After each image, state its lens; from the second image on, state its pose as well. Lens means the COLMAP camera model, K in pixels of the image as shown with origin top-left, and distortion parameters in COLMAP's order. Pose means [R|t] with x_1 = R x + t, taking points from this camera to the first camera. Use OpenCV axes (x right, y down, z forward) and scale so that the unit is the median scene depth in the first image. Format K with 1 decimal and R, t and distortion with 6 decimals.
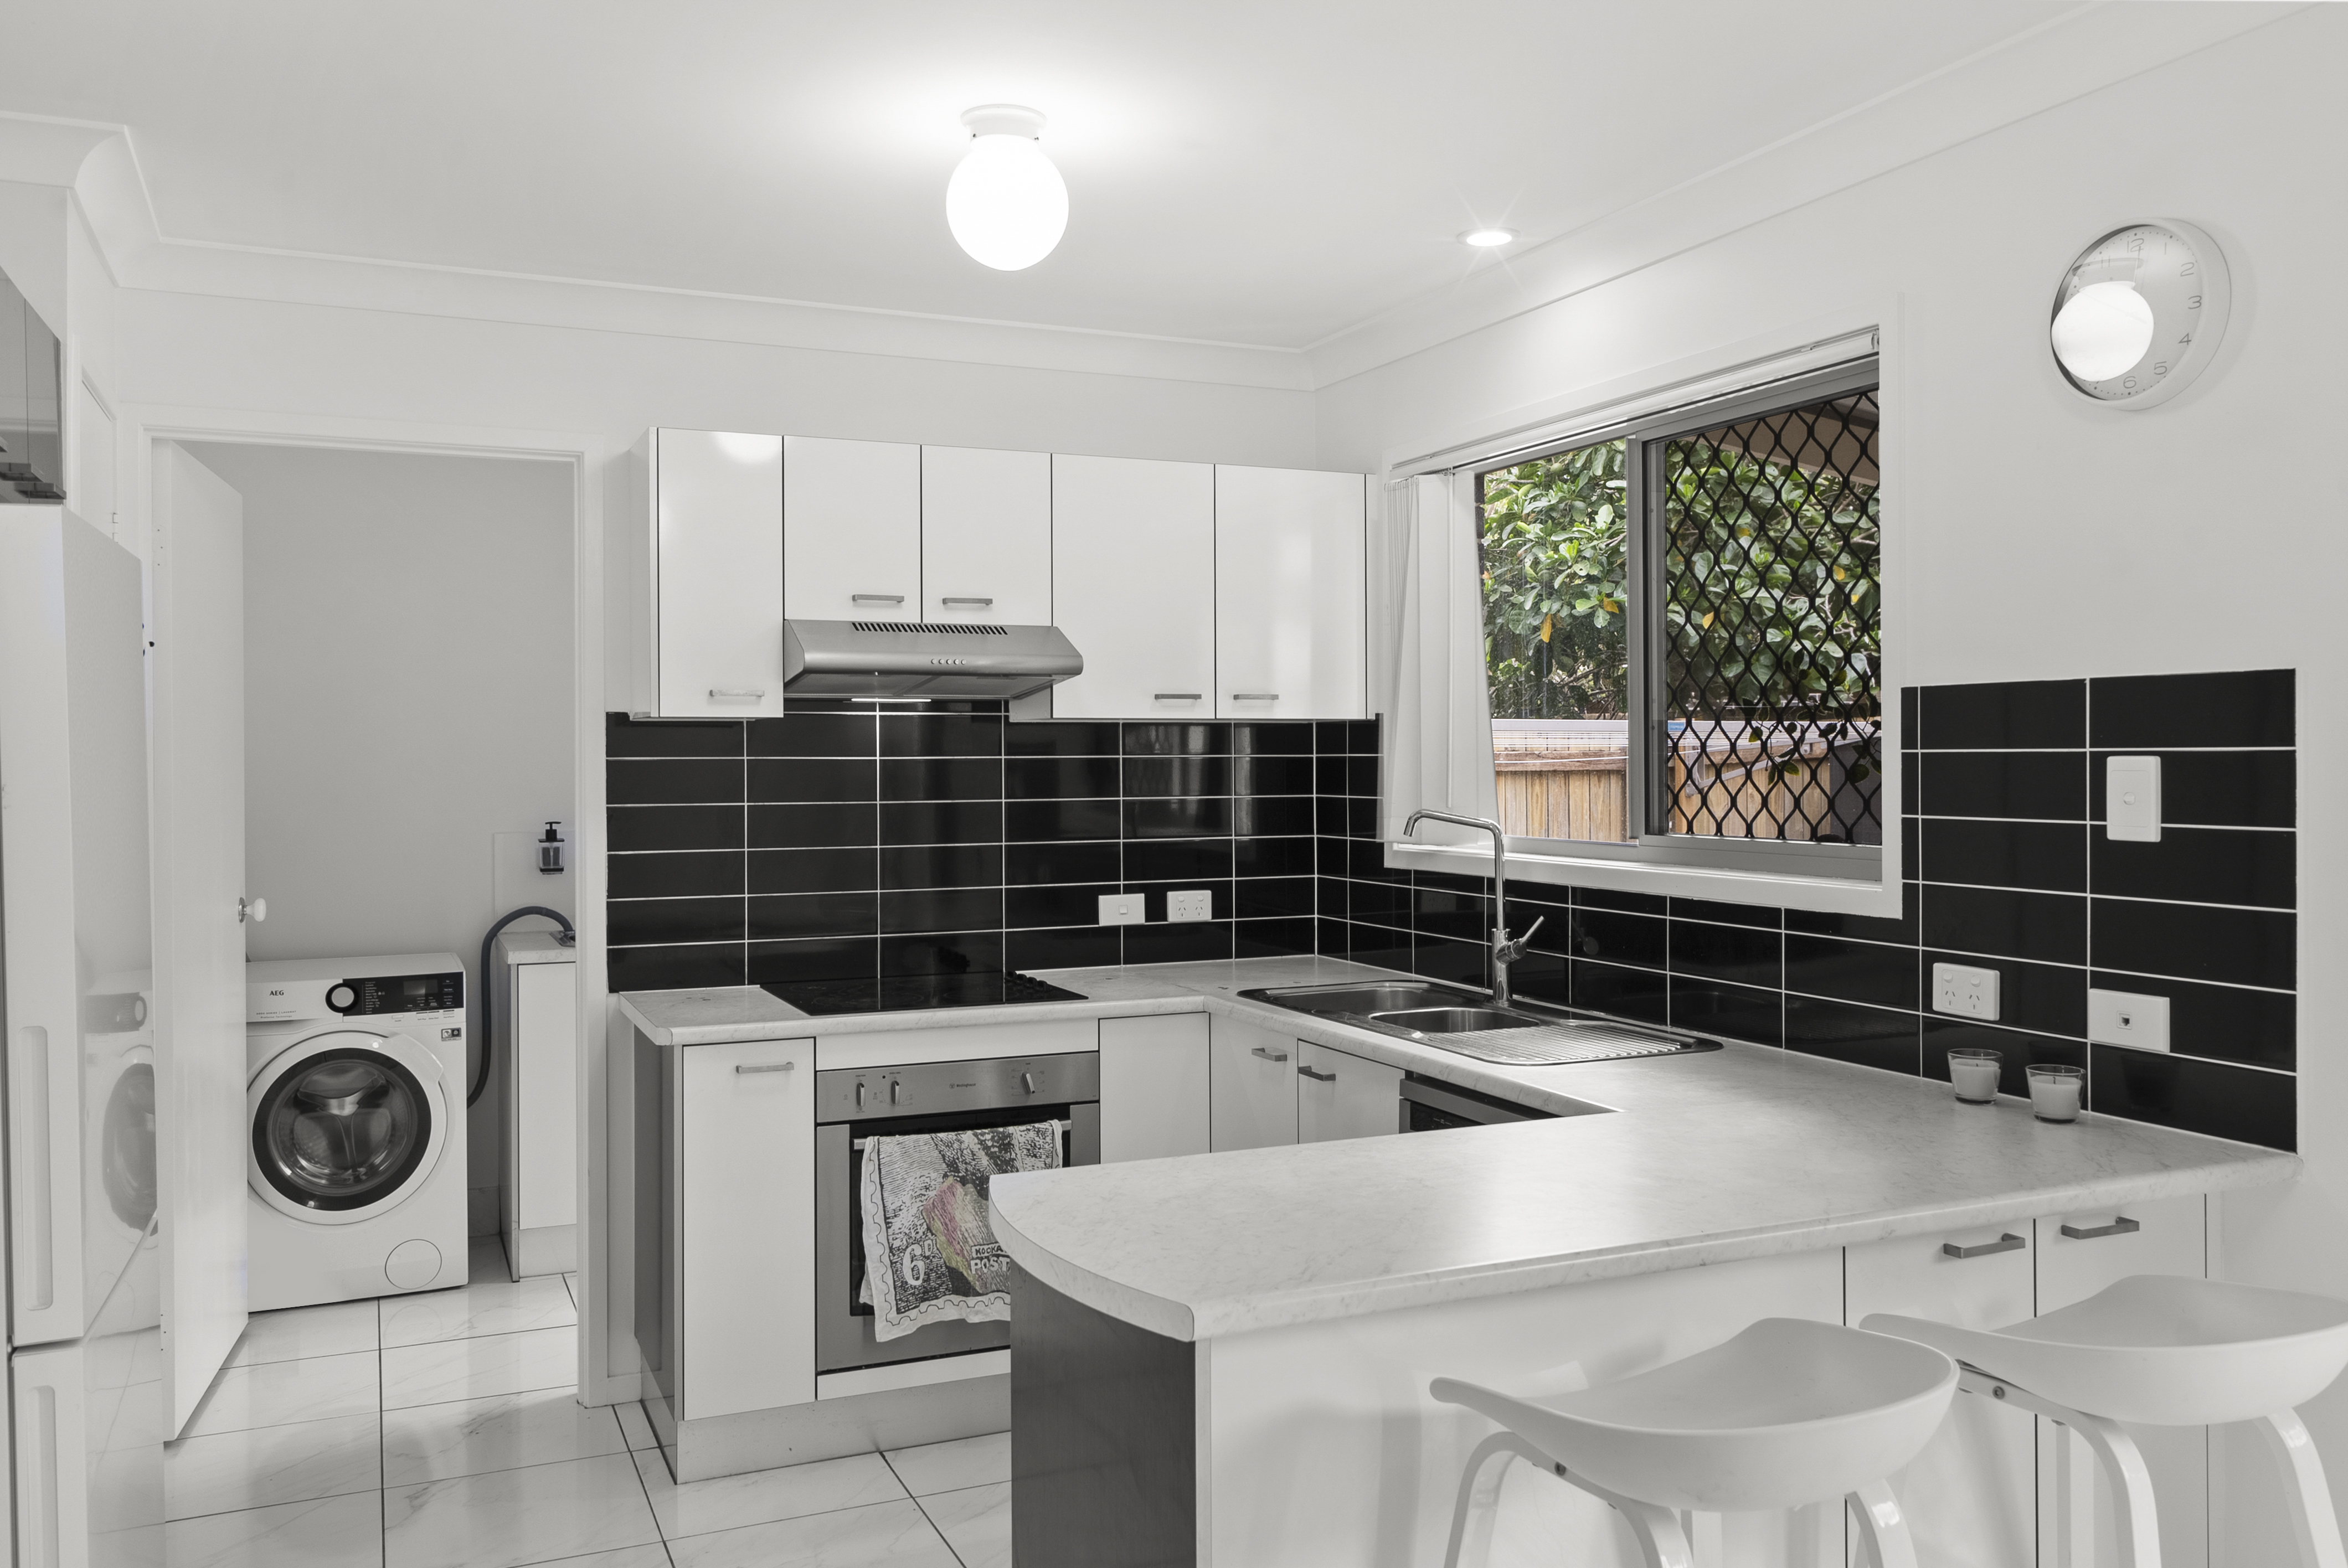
lens RADIAL K [[1864.0, 0, 1179.5], [0, 1864.0, 776.4], [0, 0, 1]] dist [0.013167, 0.001336]
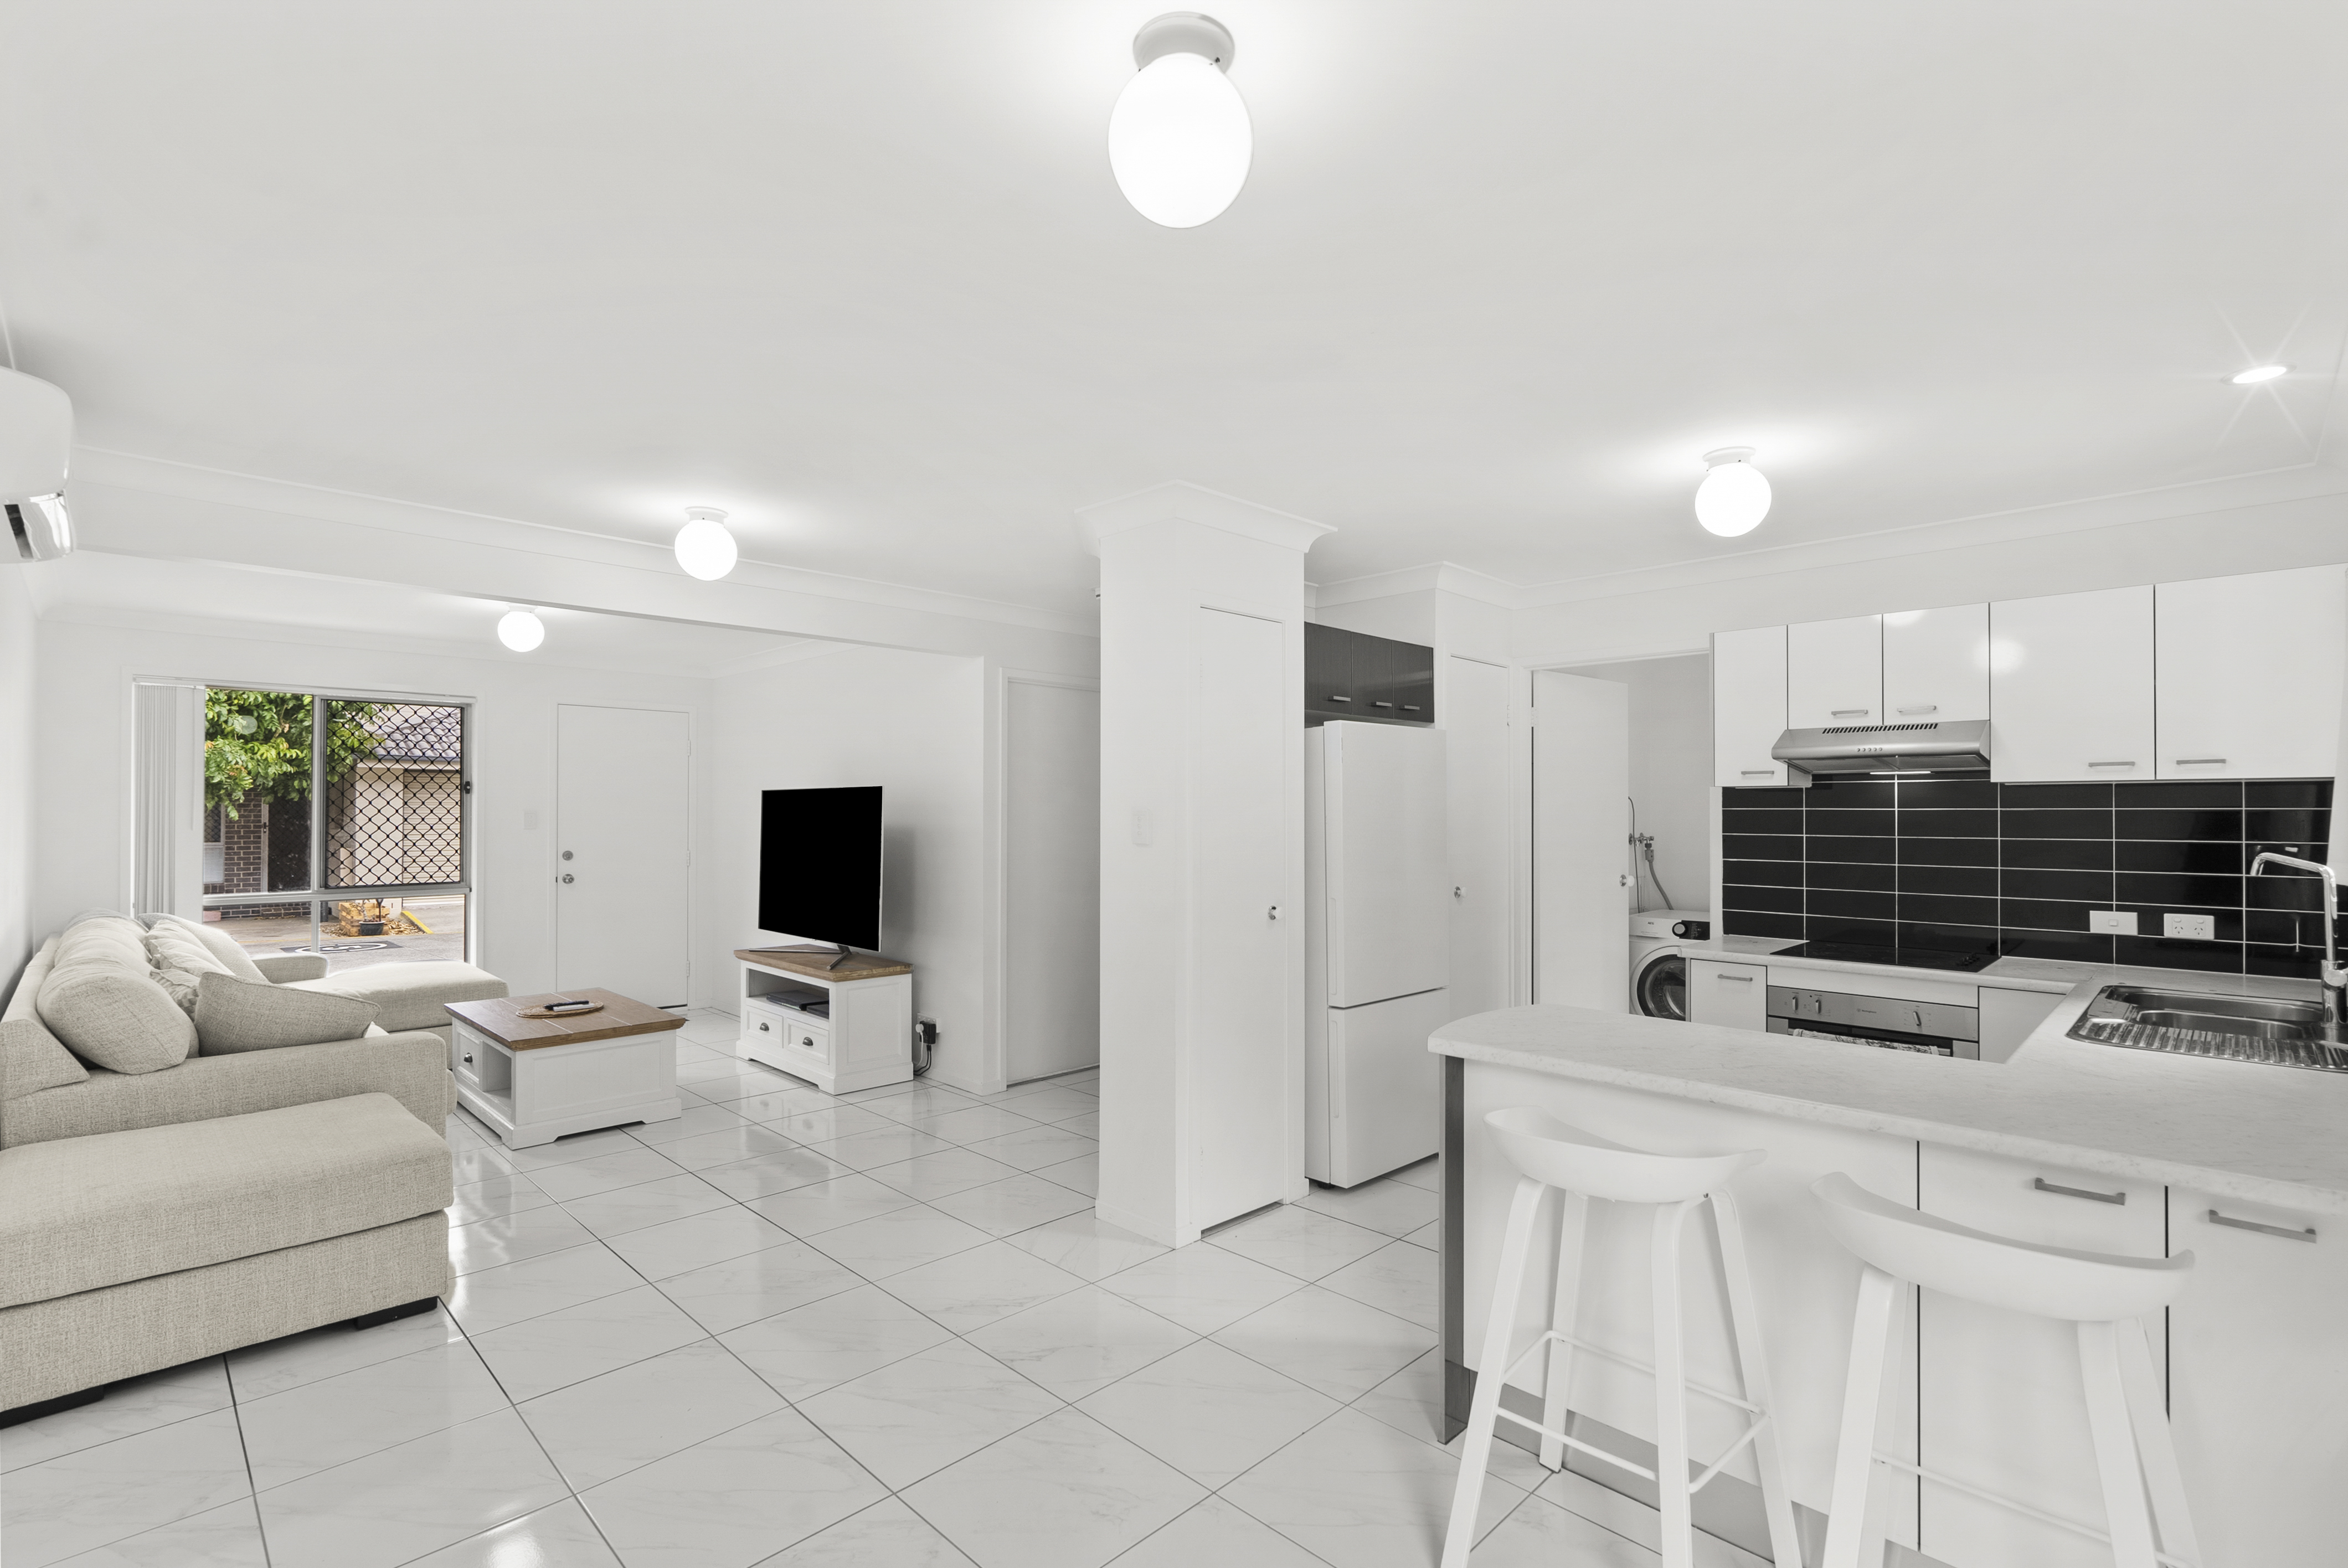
lens RADIAL K [[1069.1, 0, 1179.7], [0, 1069.1, 794.9], [0, 0, 1]] dist [0.000030, 0.000200]
pose [[0.359512, -0.011325, -0.933072, 0.475850], [-0.019540, 0.999616, -0.019661, 0.007873], [0.932936, 0.025301, 0.359153, 0.095894]]
